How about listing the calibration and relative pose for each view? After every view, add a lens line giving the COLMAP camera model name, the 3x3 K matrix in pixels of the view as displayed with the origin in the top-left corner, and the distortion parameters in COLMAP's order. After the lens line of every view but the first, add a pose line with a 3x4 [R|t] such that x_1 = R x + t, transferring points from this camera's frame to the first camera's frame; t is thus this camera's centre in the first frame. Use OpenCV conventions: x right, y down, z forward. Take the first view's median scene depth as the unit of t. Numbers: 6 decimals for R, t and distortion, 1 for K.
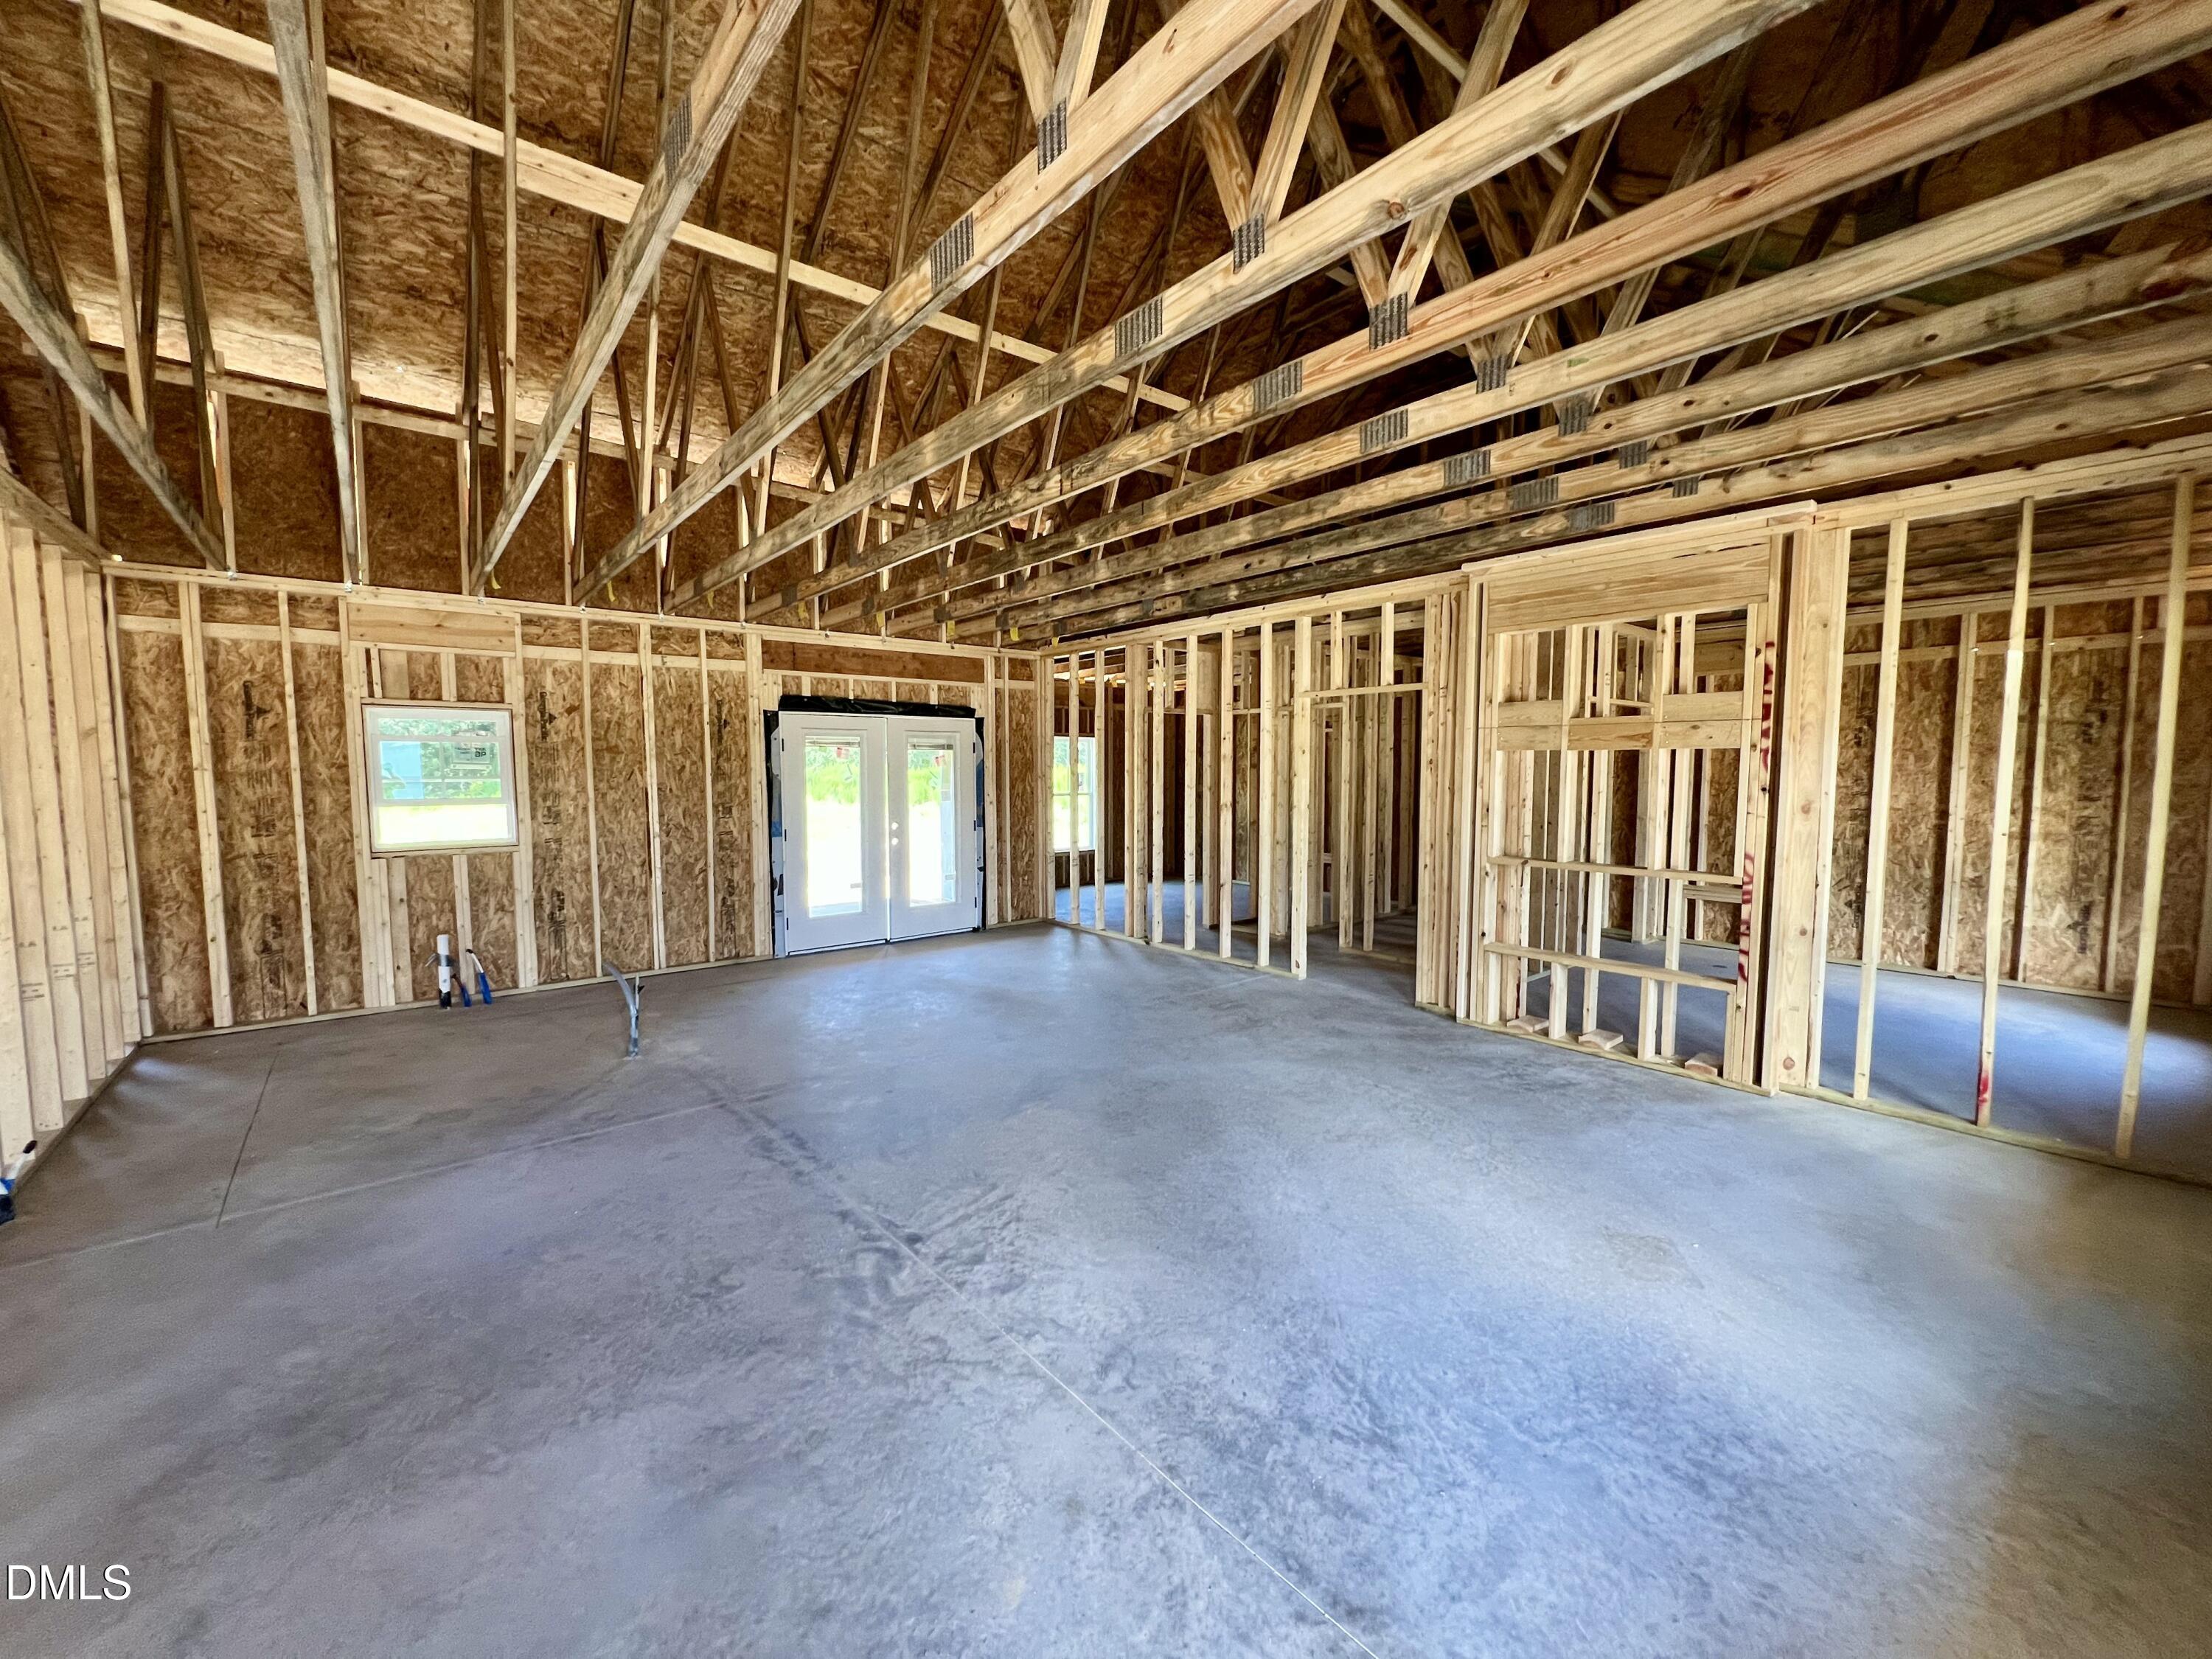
lens RADIAL K [[889.4, 0, 1109.7], [0, 889.4, 834.5], [0, 0, 1]] dist [0.000846, 0.000016]
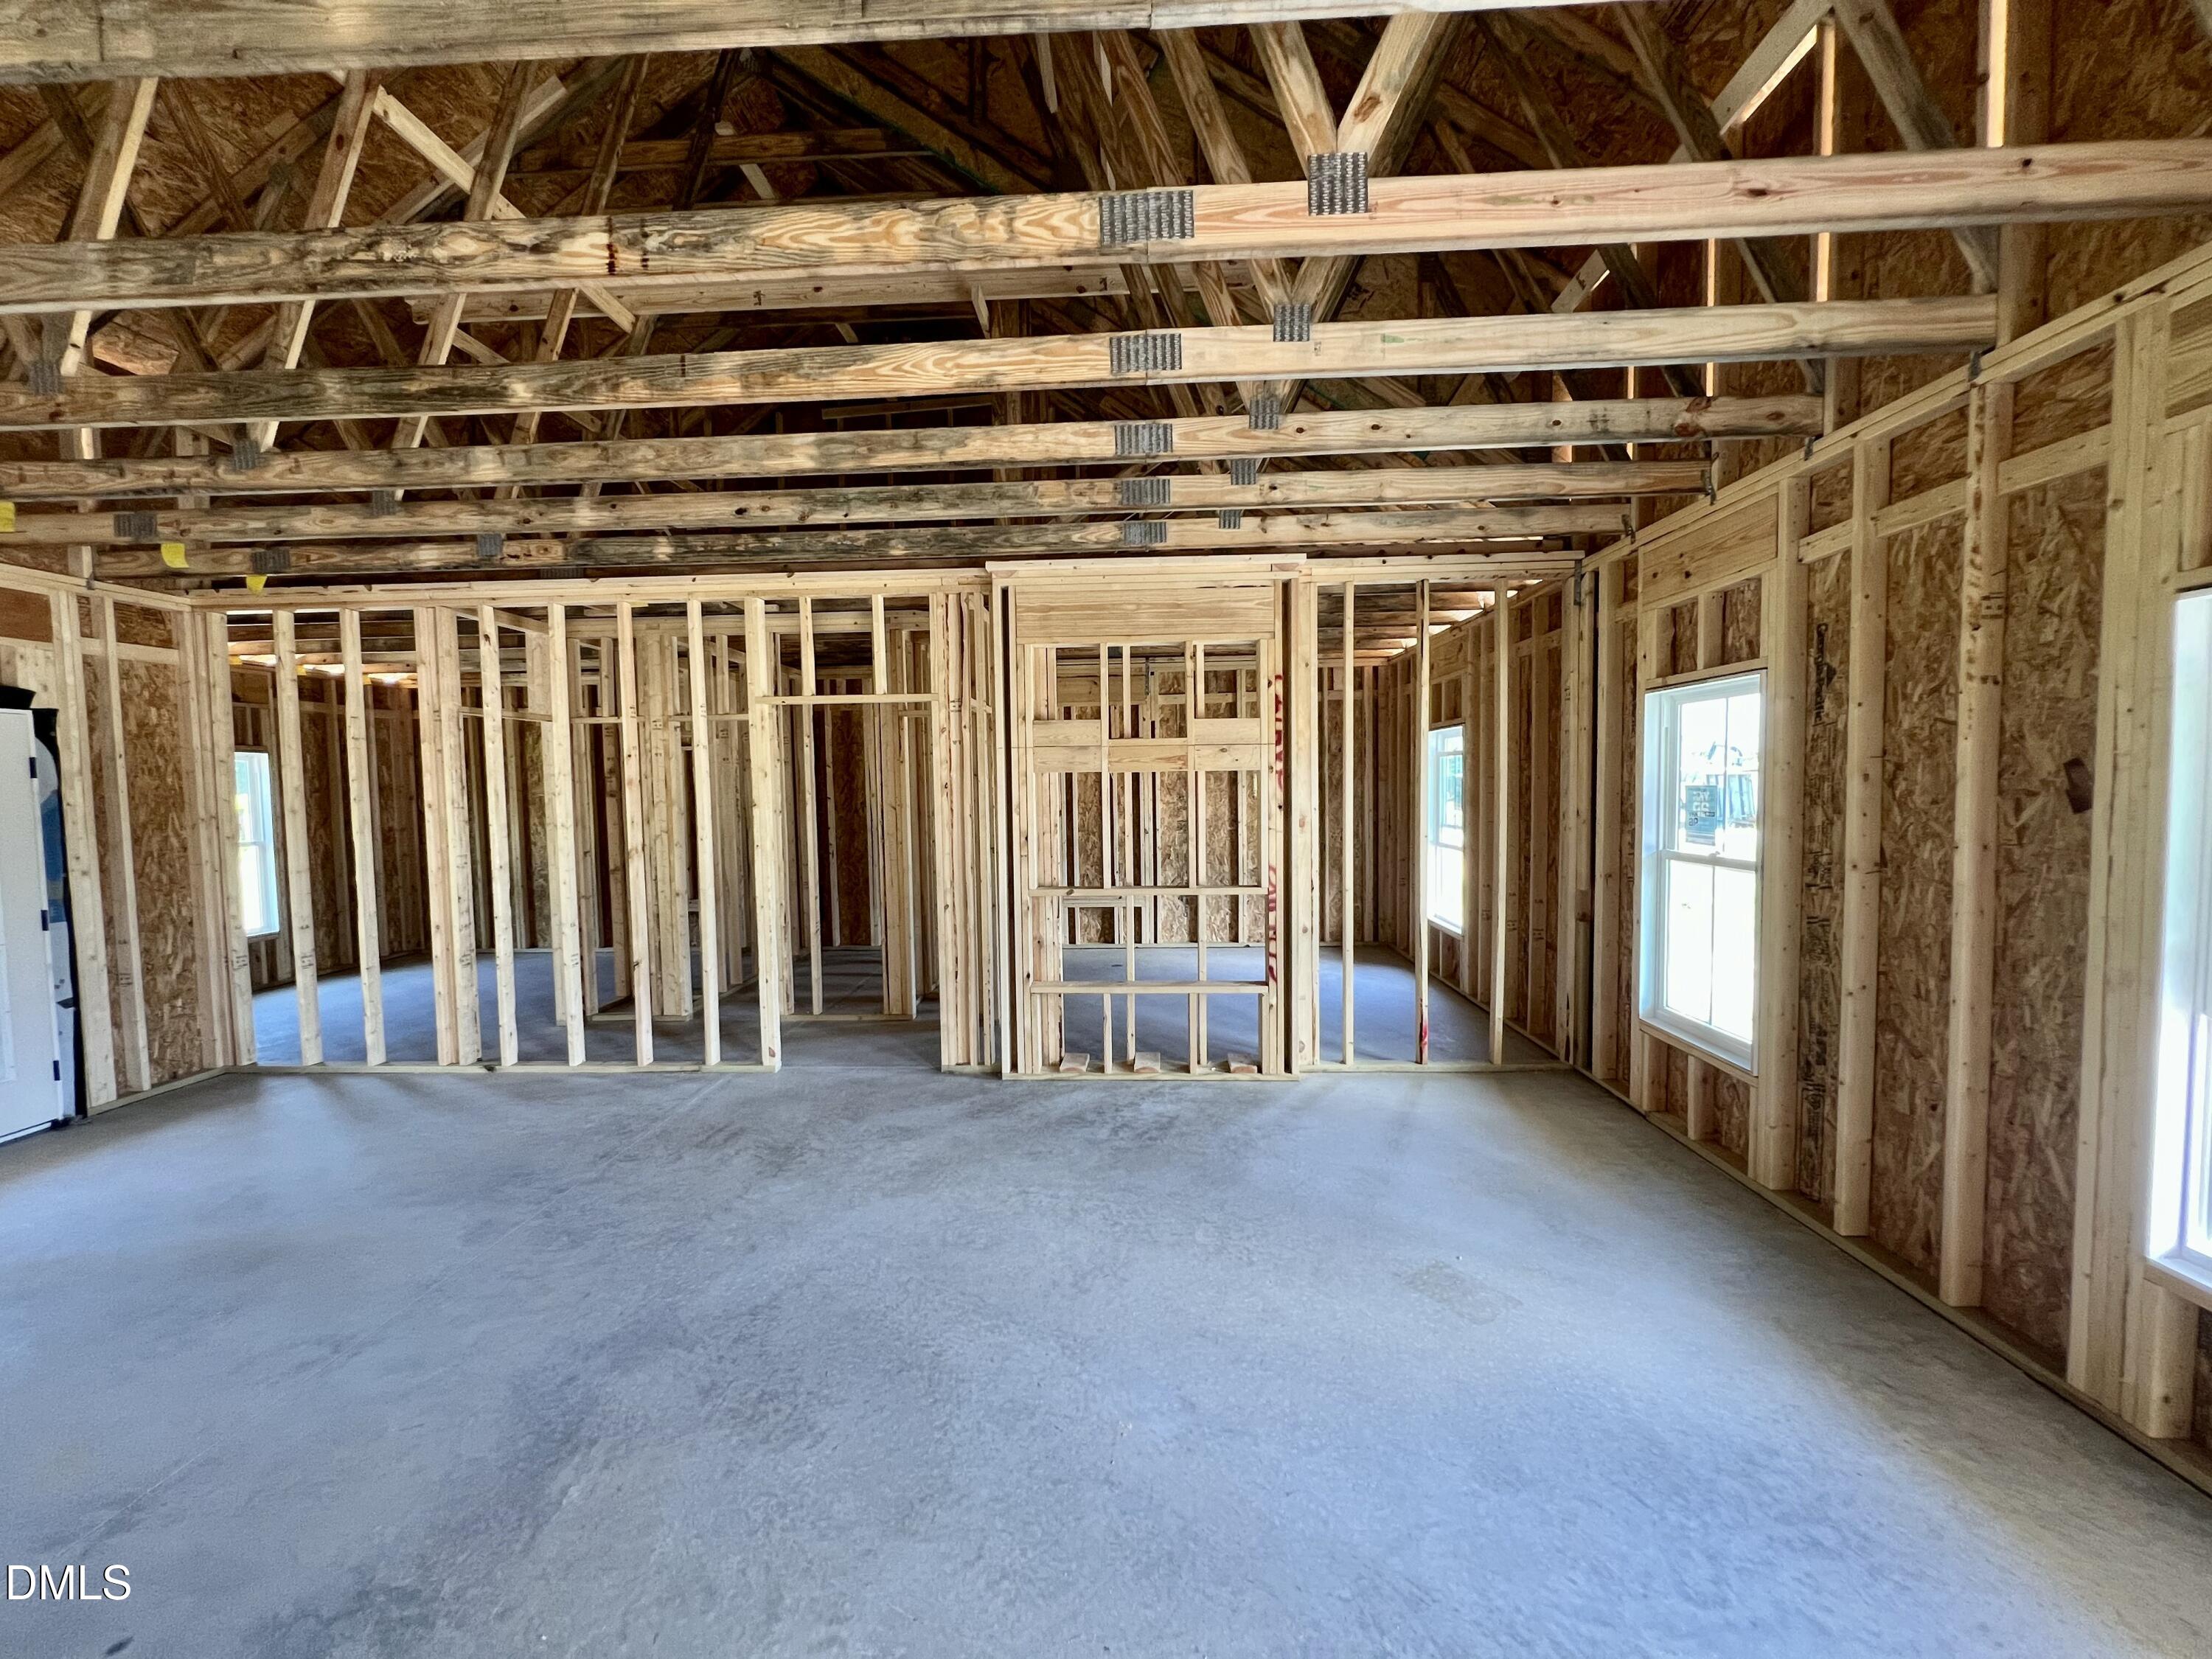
lens RADIAL K [[887.6, 0, 1101.4], [0, 887.6, 834.8], [0, 0, 1]] dist [-0.000644, 0.000444]
pose [[0.671308, -0.051265, 0.739403, -0.185228], [0.070747, 0.997482, 0.004926, -0.029071], [-0.737794, 0.049004, 0.673245, 0.327665]]
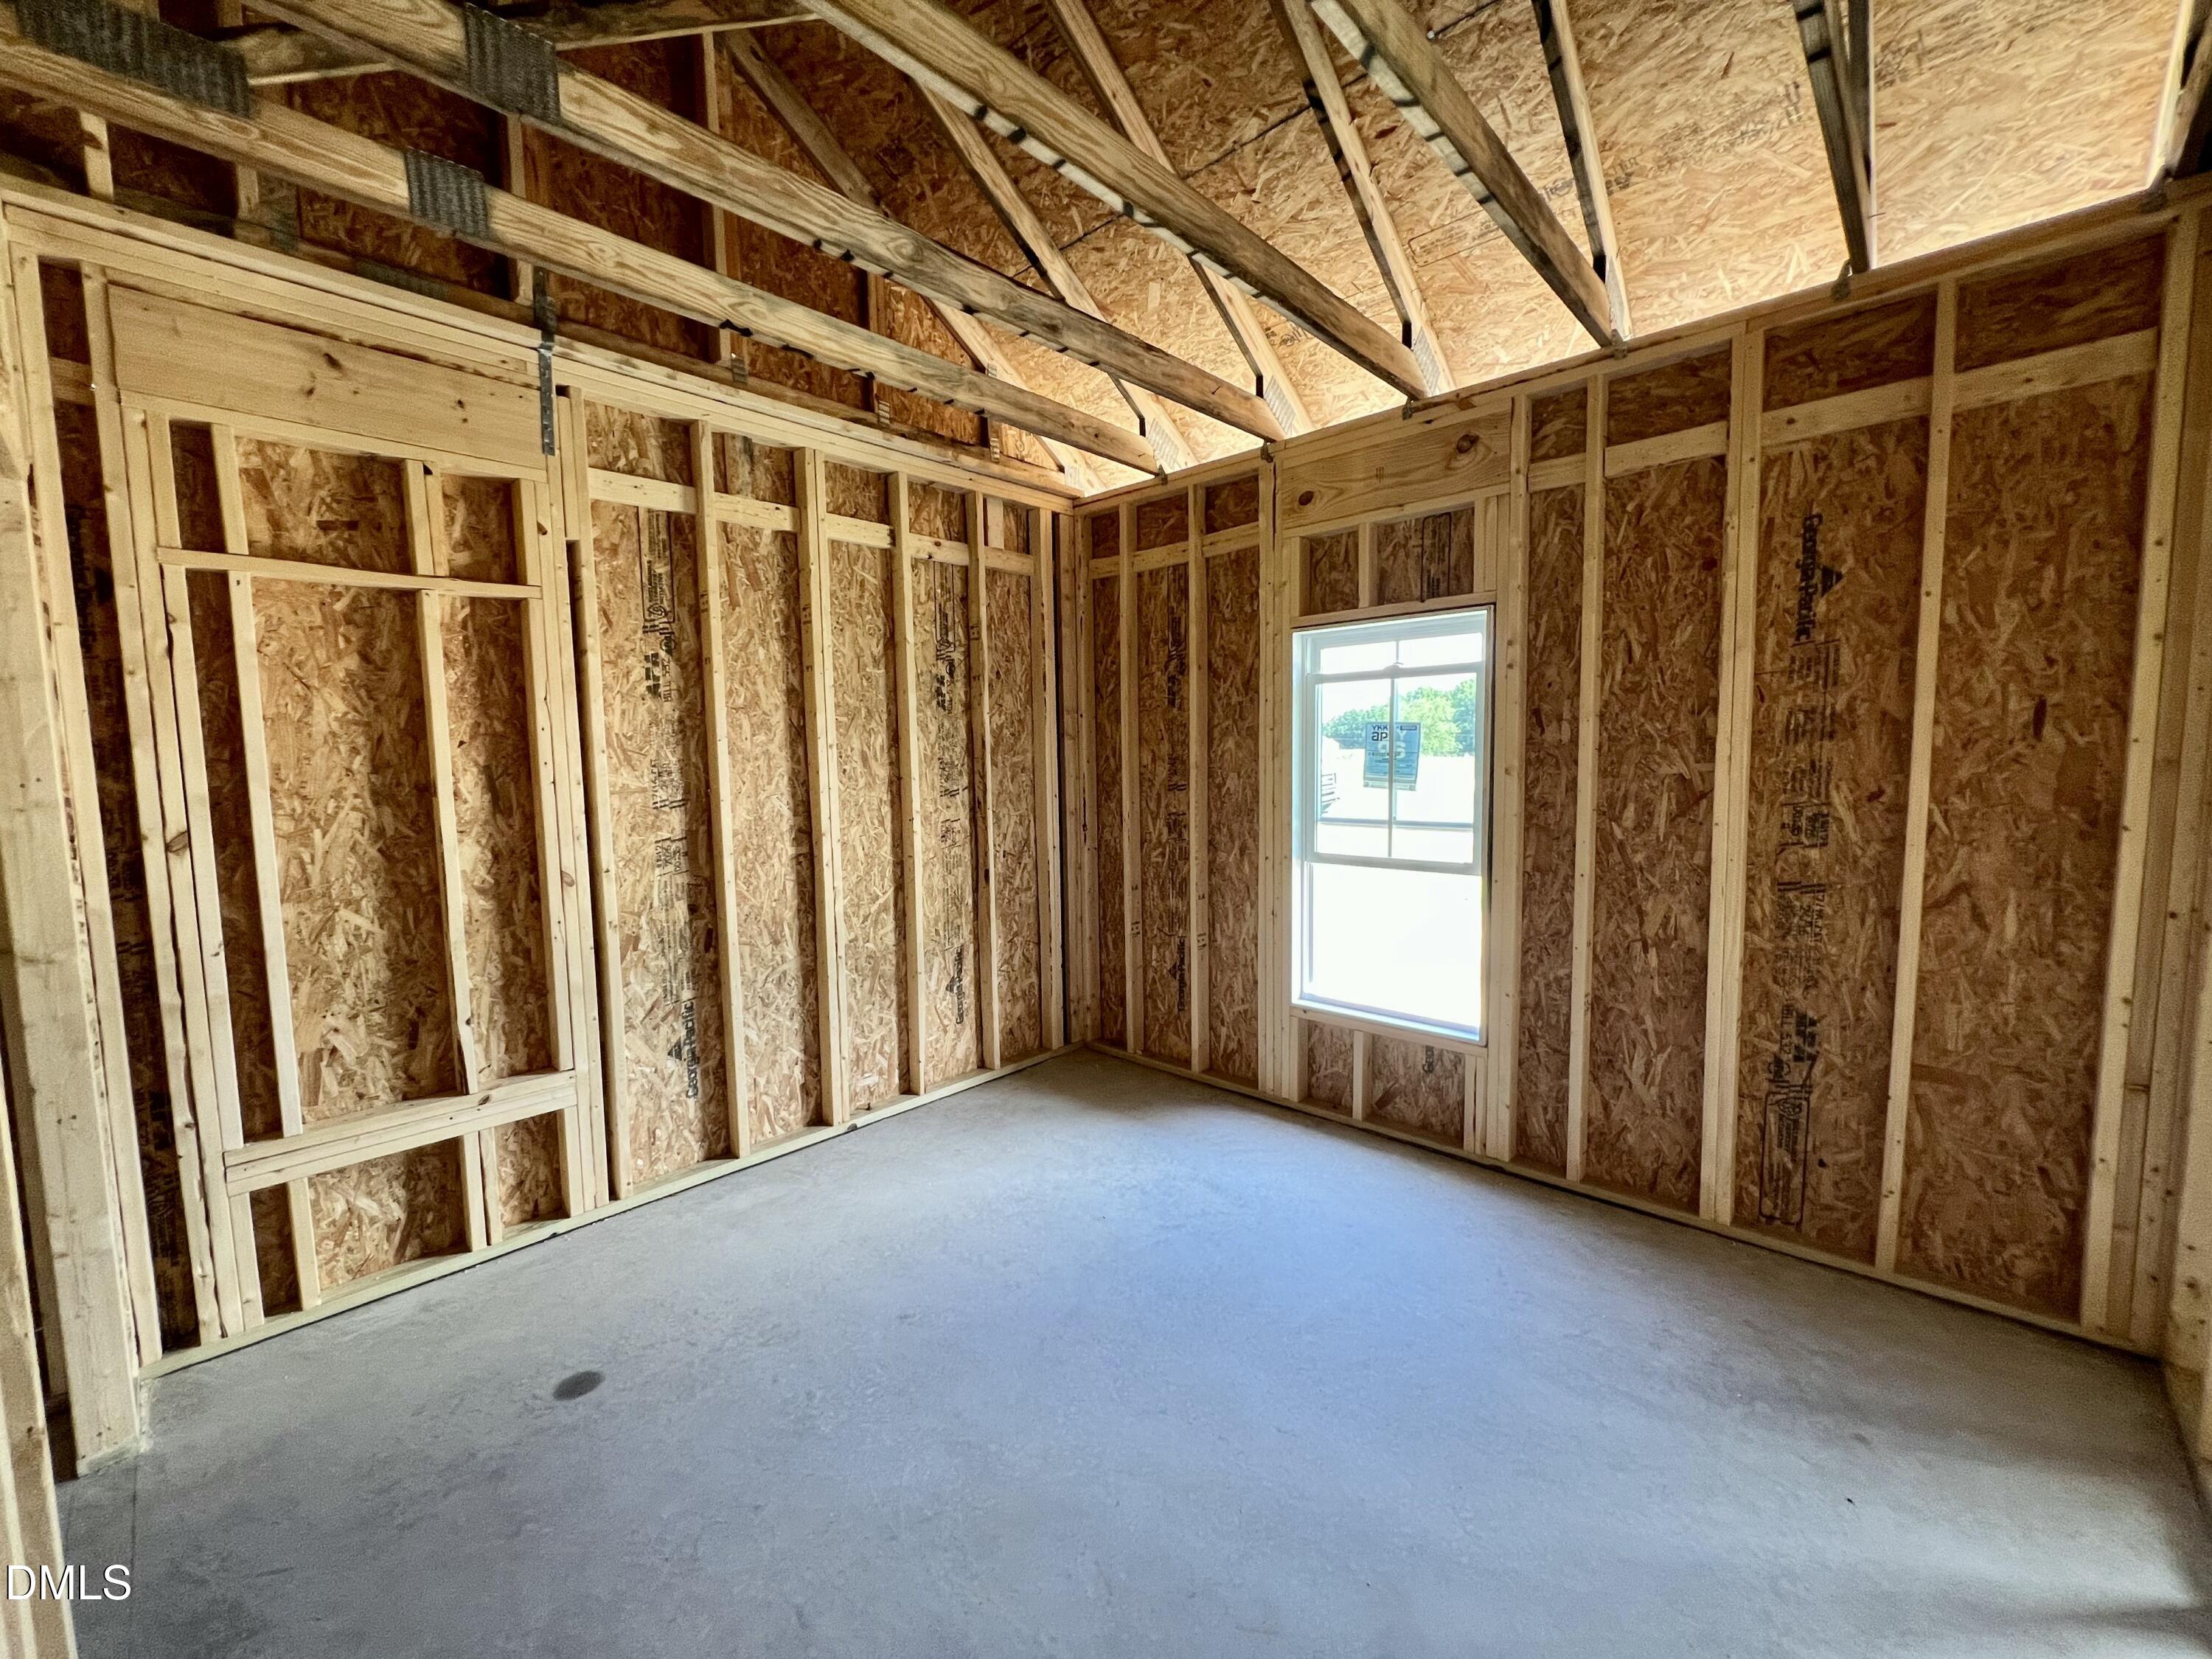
lens RADIAL K [[887.6, 0, 1103.1], [0, 887.6, 834.9], [0, 0, 1]] dist [-0.000644, 0.000444]
pose [[-0.124406, -0.081728, 0.988860, 0.481570], [0.092352, 0.991322, 0.093550, -0.066787], [-0.987924, 0.102961, -0.115778, 1.073144]]
